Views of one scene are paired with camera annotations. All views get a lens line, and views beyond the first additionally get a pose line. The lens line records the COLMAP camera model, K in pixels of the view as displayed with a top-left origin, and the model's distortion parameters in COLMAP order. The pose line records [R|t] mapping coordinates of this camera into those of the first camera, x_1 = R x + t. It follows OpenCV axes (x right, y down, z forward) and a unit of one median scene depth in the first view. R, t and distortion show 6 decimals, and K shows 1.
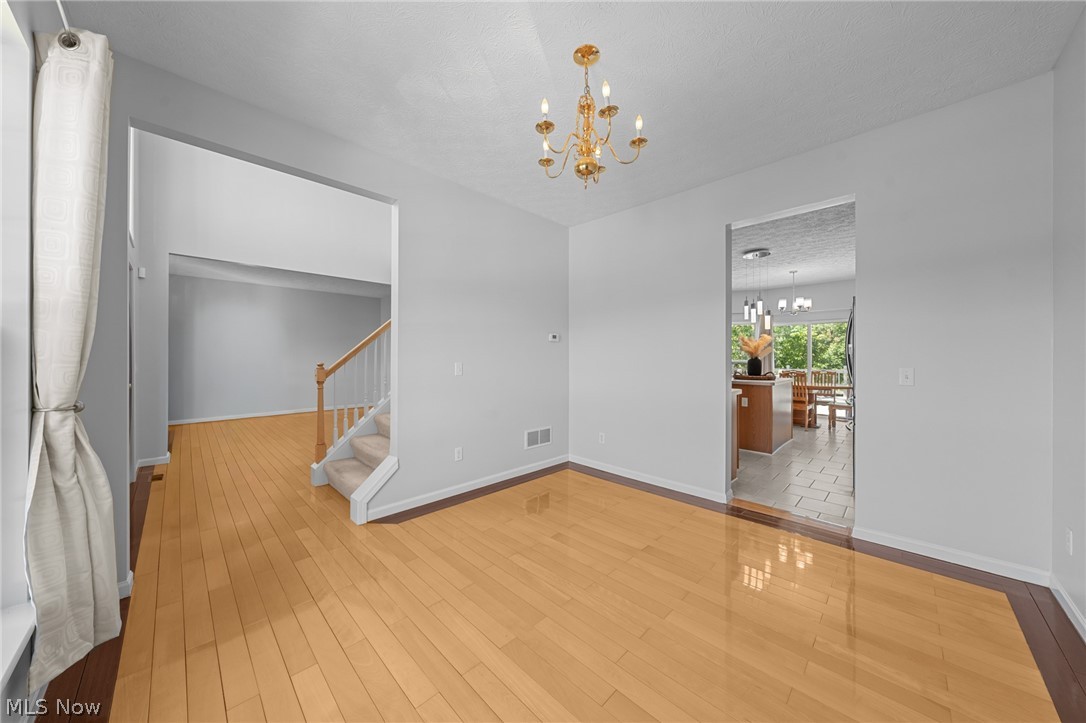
lens RADIAL K [[367.3, 0, 538.1], [0, 367.3, 358.0], [0, 0, 1]] dist [0.000717, 0.000063]
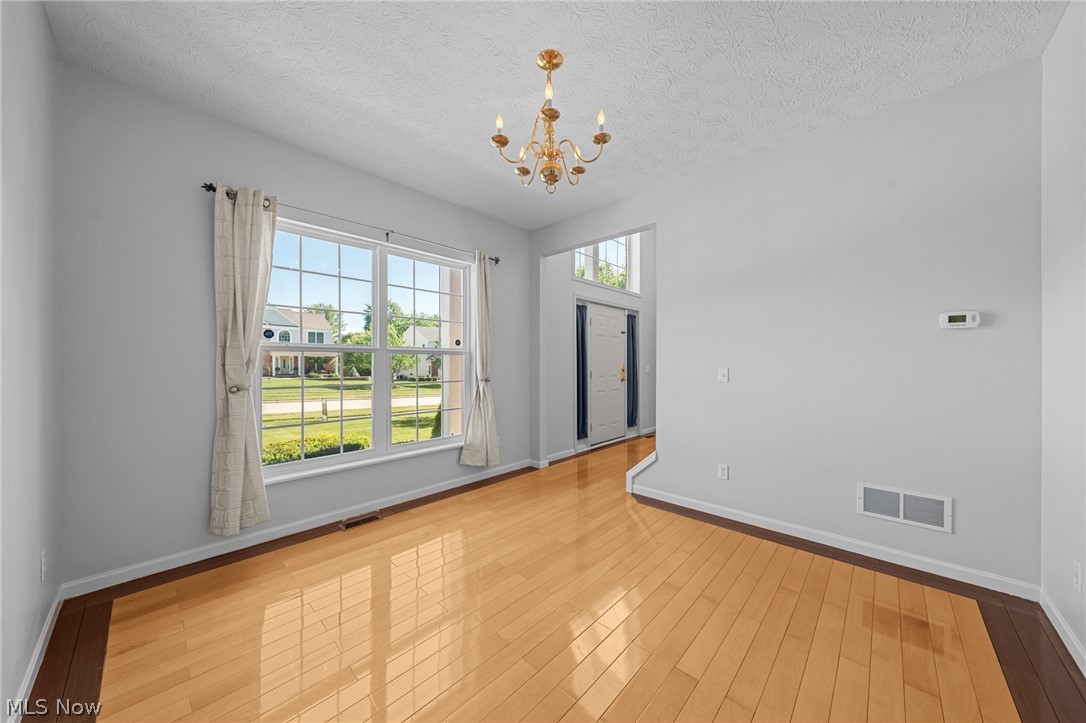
lens RADIAL K [[367.3, 0, 541.1], [0, 367.3, 362.2], [0, 0, 1]] dist [0.000717, 0.000063]
pose [[0.032704, 0.002138, -0.999463, 0.667497], [0.001752, 0.999996, 0.002197, -0.002710], [0.999464, -0.001823, 0.032700, 0.553286]]
